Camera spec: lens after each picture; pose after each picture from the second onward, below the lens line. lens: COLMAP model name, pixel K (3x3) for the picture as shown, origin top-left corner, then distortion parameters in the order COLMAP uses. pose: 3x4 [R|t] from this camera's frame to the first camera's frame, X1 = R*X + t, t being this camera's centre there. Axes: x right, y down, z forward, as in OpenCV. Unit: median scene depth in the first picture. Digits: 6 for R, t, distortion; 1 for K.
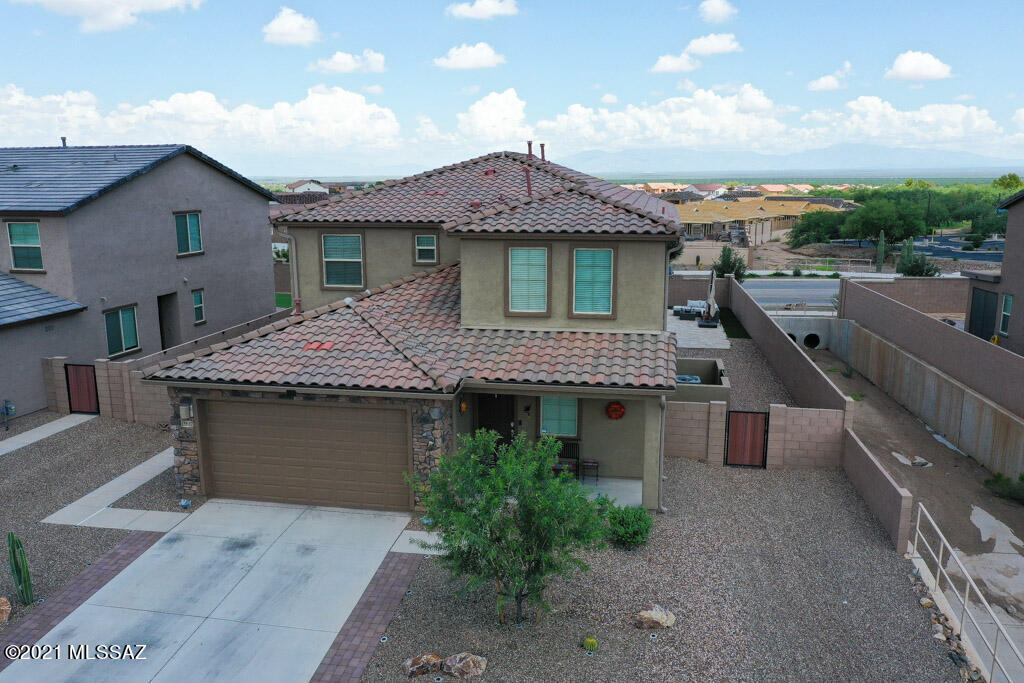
lens RADIAL K [[797.1, 0, 507.1], [0, 797.1, 341.4], [0, 0, 1]] dist [-0.009660, 0.002349]
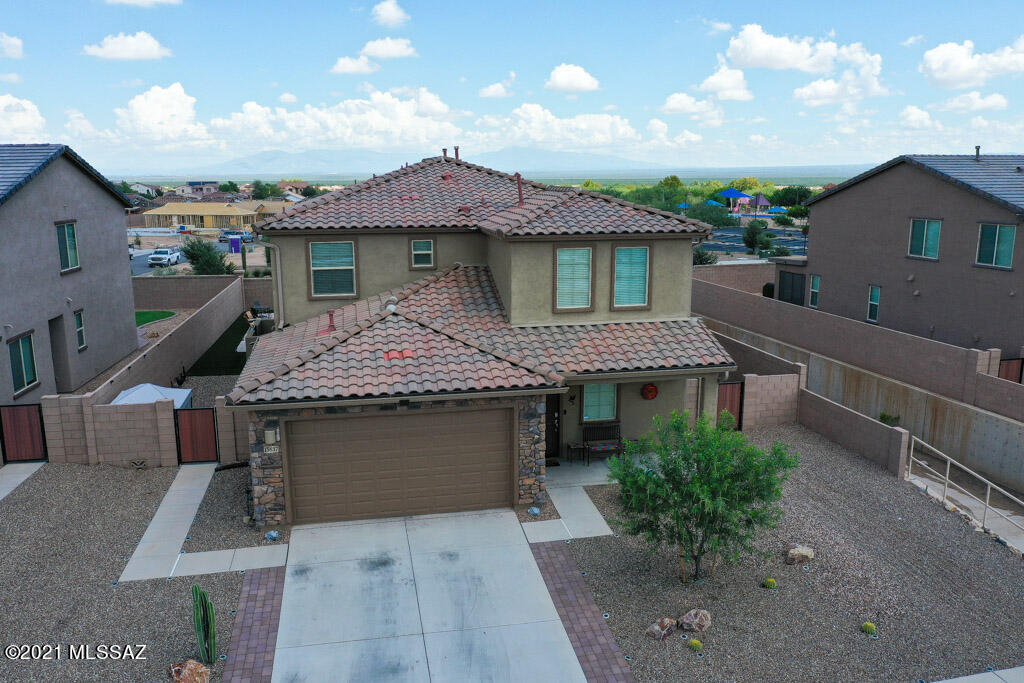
lens RADIAL K [[797.1, 0, 505.7], [0, 797.1, 343.1], [0, 0, 1]] dist [-0.009660, 0.002349]
pose [[0.929509, -0.075054, 0.361081, -0.454198], [0.074944, 0.997085, 0.014329, -0.011979], [-0.361104, 0.013742, 0.932424, 0.032308]]
